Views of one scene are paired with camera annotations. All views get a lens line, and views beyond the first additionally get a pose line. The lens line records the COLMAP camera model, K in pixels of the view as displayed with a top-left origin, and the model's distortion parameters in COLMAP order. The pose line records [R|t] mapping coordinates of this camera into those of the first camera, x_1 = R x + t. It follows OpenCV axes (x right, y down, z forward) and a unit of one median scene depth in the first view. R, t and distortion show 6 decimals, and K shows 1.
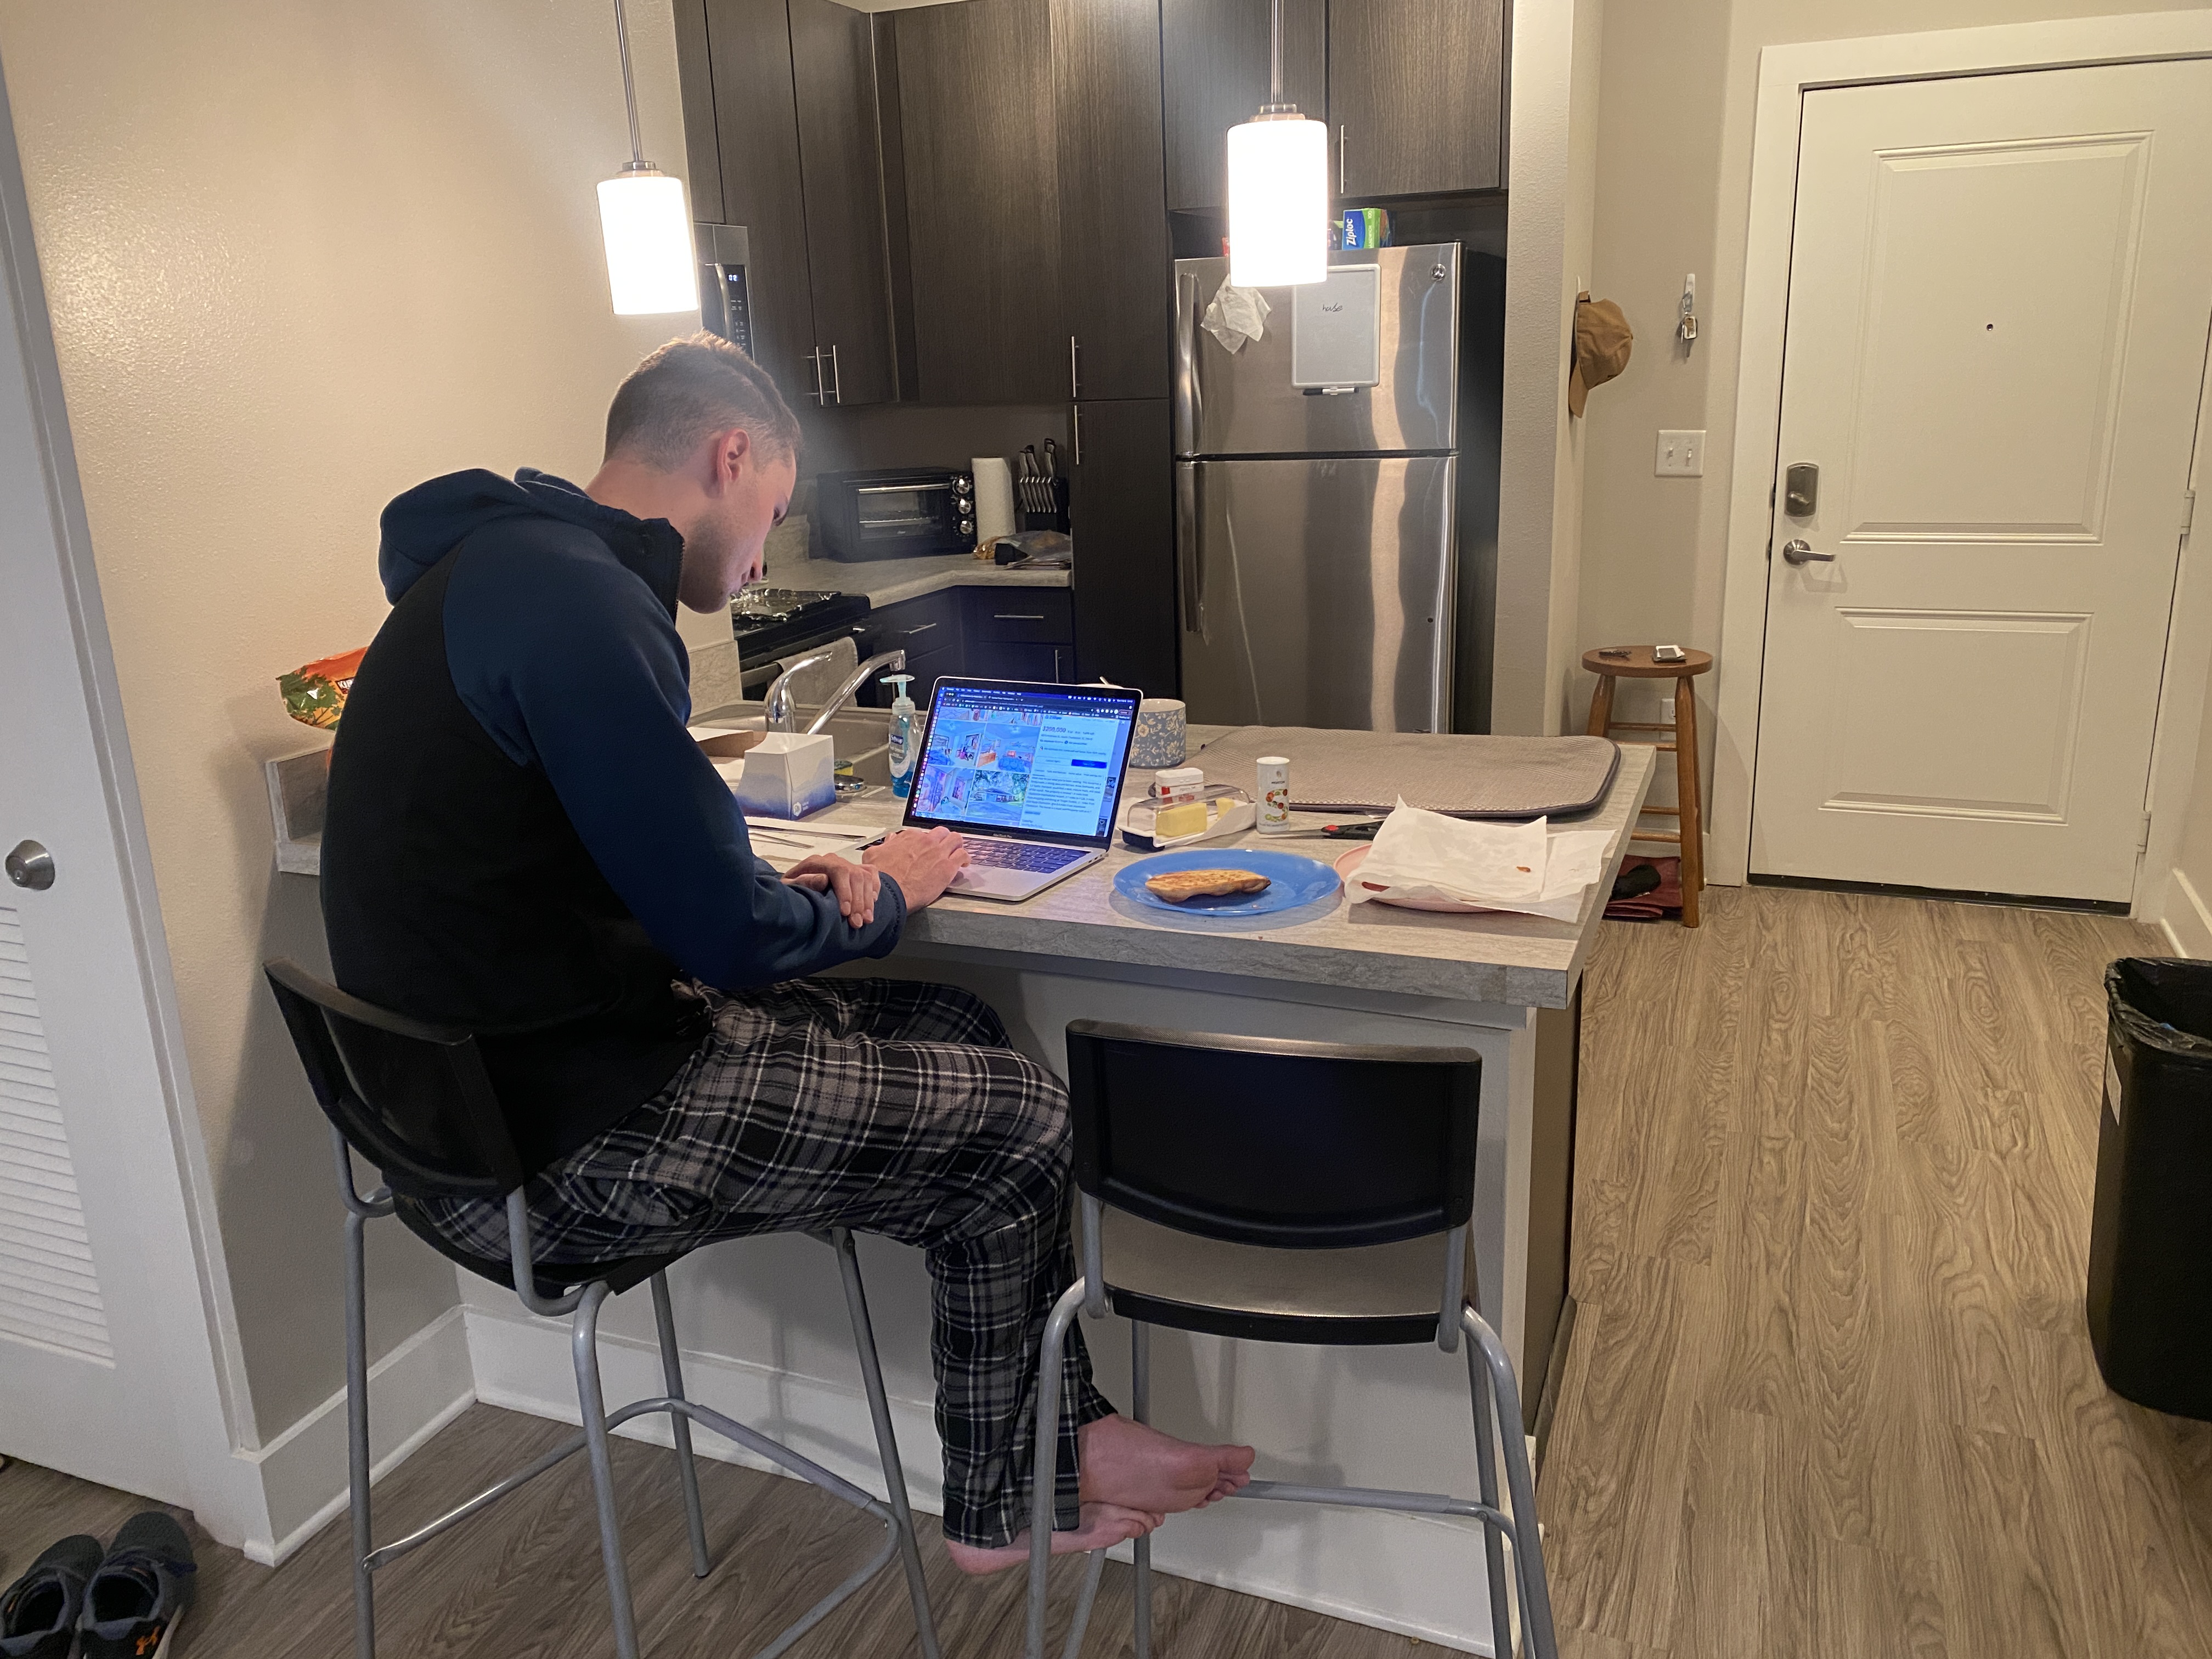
lens RADIAL K [[1680.9, 0, 1100.9], [0, 1680.9, 816.5], [0, 0, 1]] dist [0.007117, 0.001175]
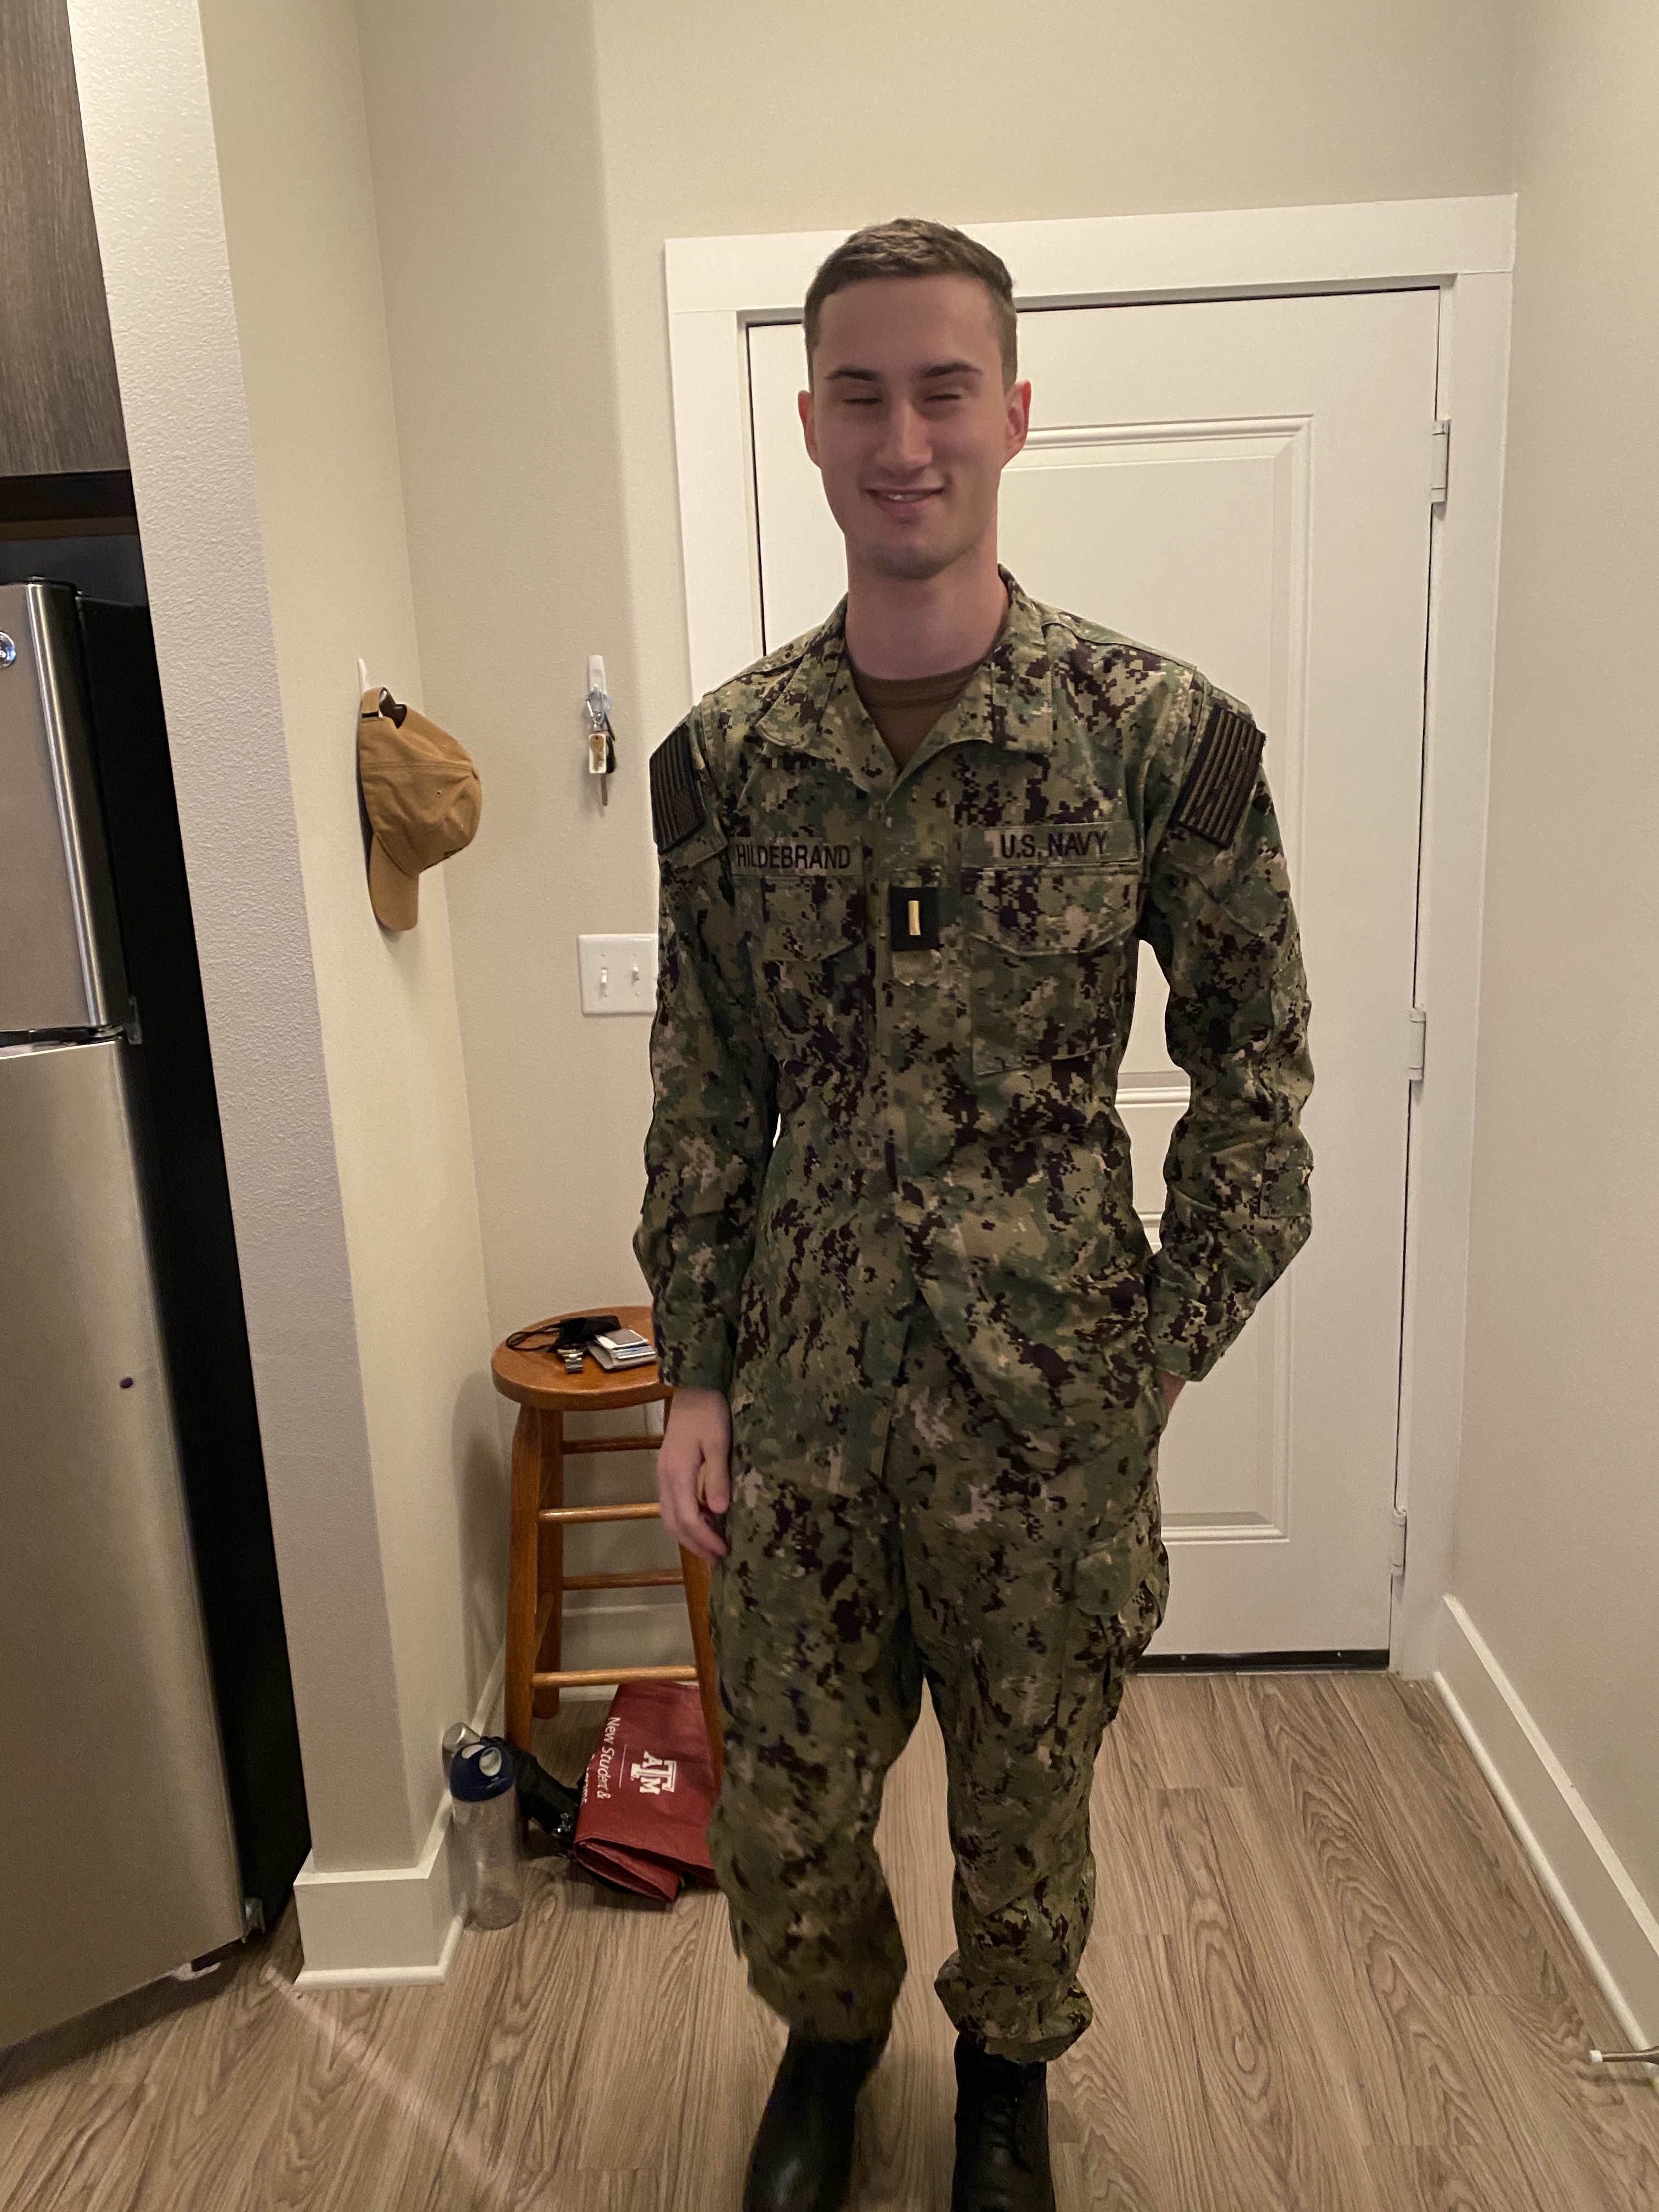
lens RADIAL K [[1680.9, 0, 831.7], [0, 1680.9, 1110.7], [0, 0, 1]] dist [0.007117, 0.001175]
pose [[0.937045, -0.088753, 0.337742, 0.230383], [0.104161, 0.994174, -0.027736, -0.156568], [-0.333313, 0.061169, 0.940830, 0.482304]]
